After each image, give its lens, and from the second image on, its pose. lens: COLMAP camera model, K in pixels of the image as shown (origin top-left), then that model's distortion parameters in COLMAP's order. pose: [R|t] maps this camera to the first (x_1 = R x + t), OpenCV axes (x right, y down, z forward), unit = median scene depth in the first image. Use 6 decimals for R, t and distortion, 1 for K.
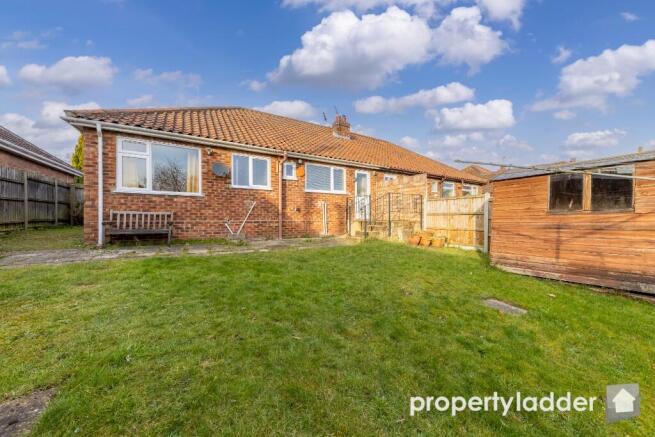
lens RADIAL K [[223.2, 0, 327.6], [0, 223.2, 220.5], [0, 0, 1]] dist [0.000140, 0.000013]
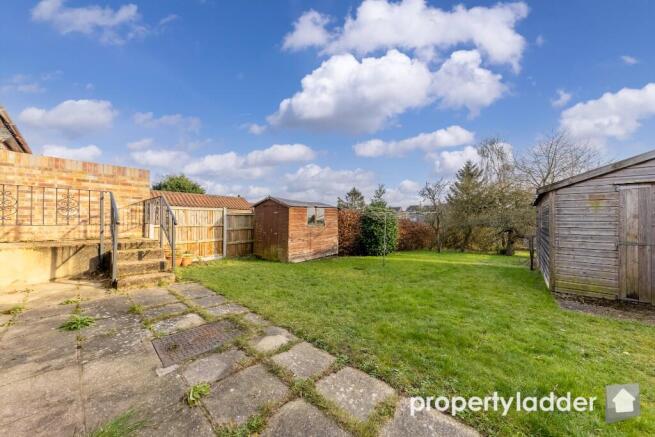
lens RADIAL K [[223.2, 0, 327.6], [0, 223.2, 220.5], [0, 0, 1]] dist [0.000140, 0.000013]
pose [[-0.260039, 0.002819, 0.965594, -0.858344], [0.006182, 0.999980, -0.001254, -0.081274], [-0.965578, 0.005643, -0.260051, 1.175850]]
